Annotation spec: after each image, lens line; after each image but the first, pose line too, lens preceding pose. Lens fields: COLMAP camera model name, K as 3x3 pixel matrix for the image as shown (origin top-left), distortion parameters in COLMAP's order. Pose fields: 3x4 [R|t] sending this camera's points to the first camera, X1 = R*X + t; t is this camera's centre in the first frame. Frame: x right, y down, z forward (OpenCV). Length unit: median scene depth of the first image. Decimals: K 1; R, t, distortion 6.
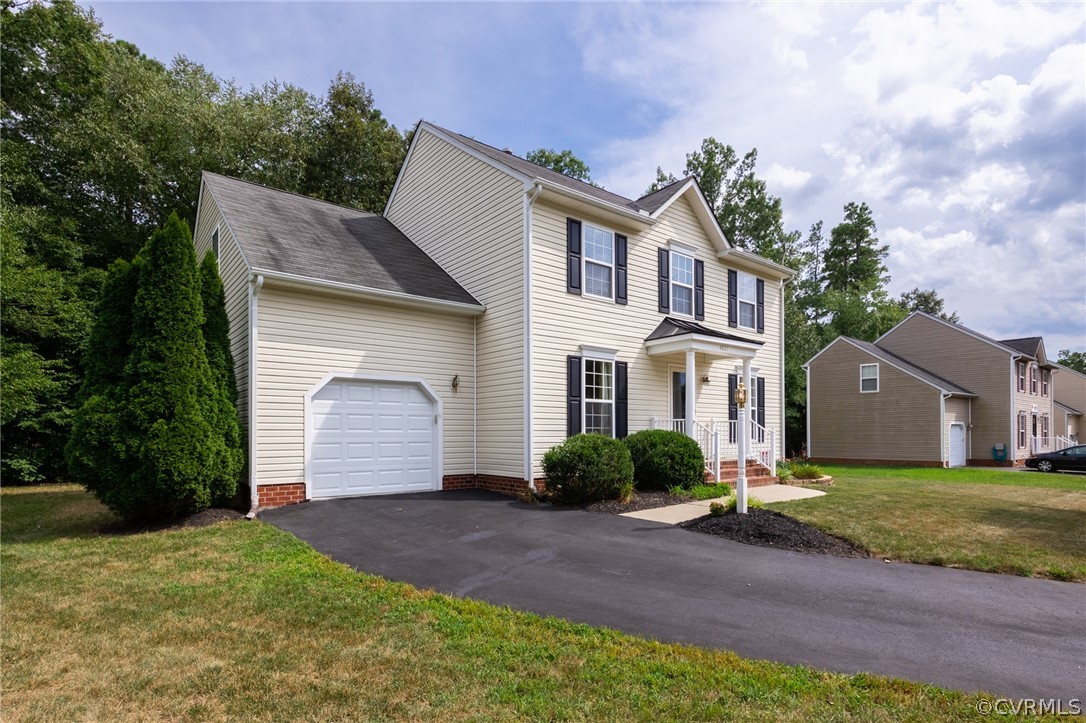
lens RADIAL K [[520.0, 0, 520.3], [0, 520.0, 397.7], [0, 0, 1]] dist [0.000421, 0.000135]
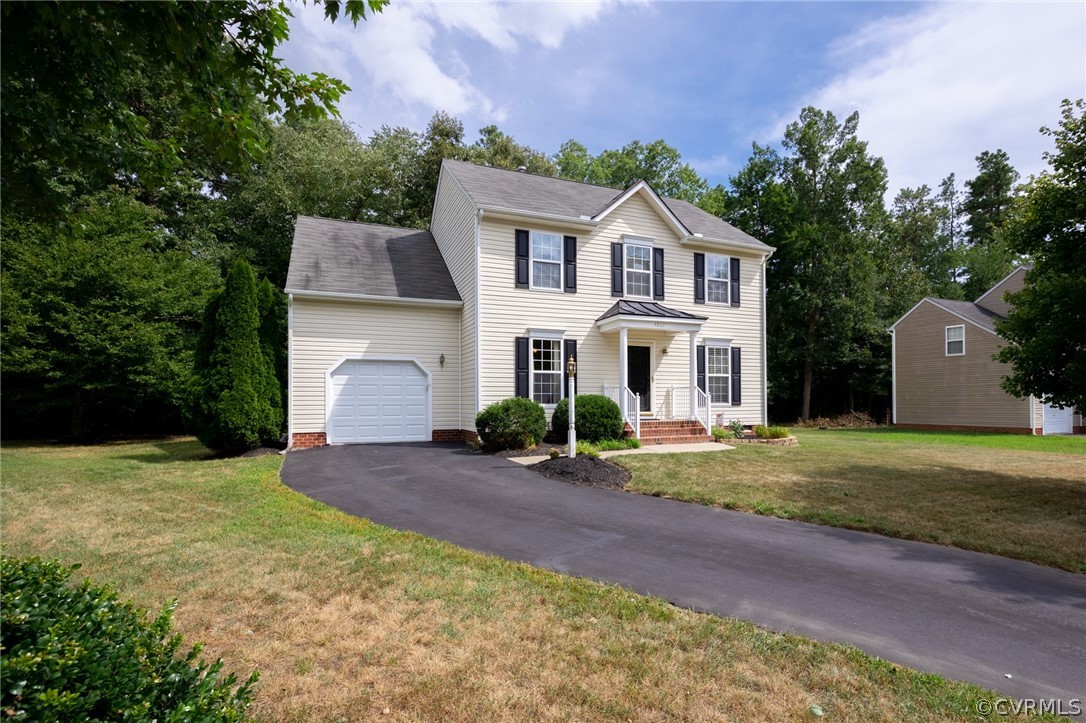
lens RADIAL K [[483.8, 0, 543.0], [0, 483.8, 361.5], [0, 0, 1]] dist [-0.016654, 0.000227]
pose [[0.965844, -0.025211, -0.257894, 0.434116], [0.021260, 0.999610, -0.018098, 0.002030], [0.258250, 0.011997, 0.966004, -0.121676]]
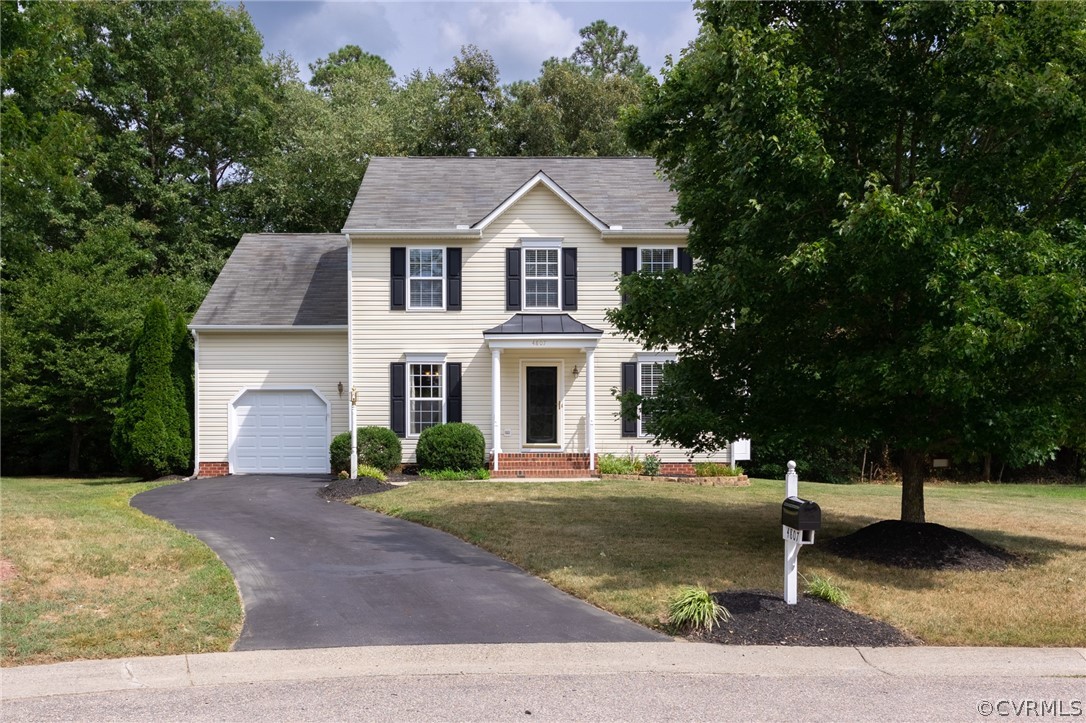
lens RADIAL K [[819.2, 0, 509.8], [0, 819.2, 361.3], [0, 0, 1]] dist [-0.006062, -0.004189]
pose [[0.809110, -0.059356, -0.584652, 1.340534], [0.041452, 0.998172, -0.043972, 0.010215], [0.586194, 0.011343, 0.810091, -0.353308]]
